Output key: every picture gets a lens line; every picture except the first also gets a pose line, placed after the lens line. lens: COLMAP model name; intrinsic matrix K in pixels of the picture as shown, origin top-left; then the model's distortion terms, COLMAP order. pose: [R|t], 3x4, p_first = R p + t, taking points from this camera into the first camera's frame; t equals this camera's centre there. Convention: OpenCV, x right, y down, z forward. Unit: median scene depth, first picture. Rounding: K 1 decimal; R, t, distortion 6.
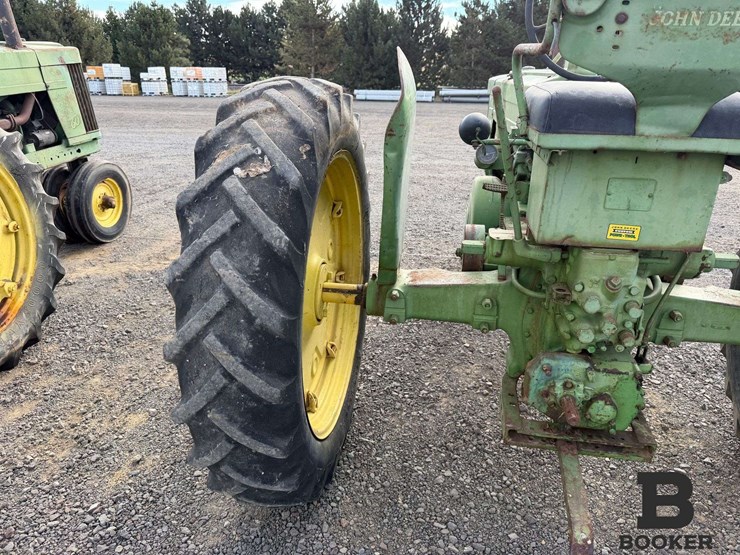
lens RADIAL K [[521.0, 0, 369.9], [0, 521.0, 274.5], [0, 0, 1]] dist [0.049274, -0.058069]
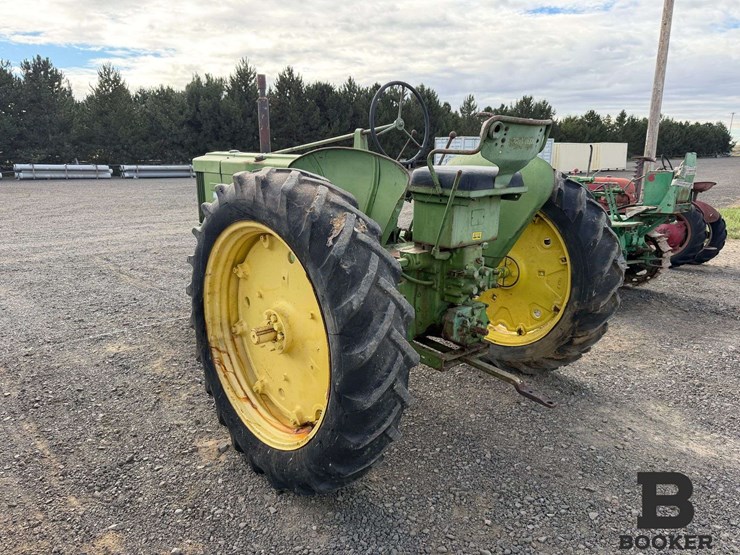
lens RADIAL K [[521.0, 0, 357.5], [0, 521.0, 282.3], [0, 0, 1]] dist [0.049274, -0.058069]
pose [[0.629503, -0.197802, 0.751399, -0.892703], [0.280509, 0.959690, 0.017630, -0.047509], [-0.724597, 0.199676, 0.659613, 0.020982]]
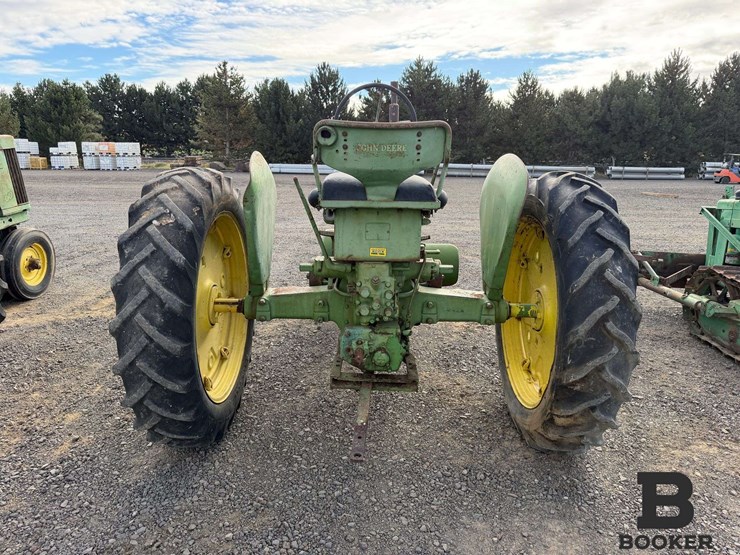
lens RADIAL K [[521.0, 0, 369.4], [0, 521.0, 269.6], [0, 0, 1]] dist [0.049274, -0.058069]
pose [[0.988403, -0.033303, 0.148159, 0.118474], [0.053063, 0.989897, -0.131485, 0.141324], [-0.142284, 0.137822, 0.980184, -0.496932]]
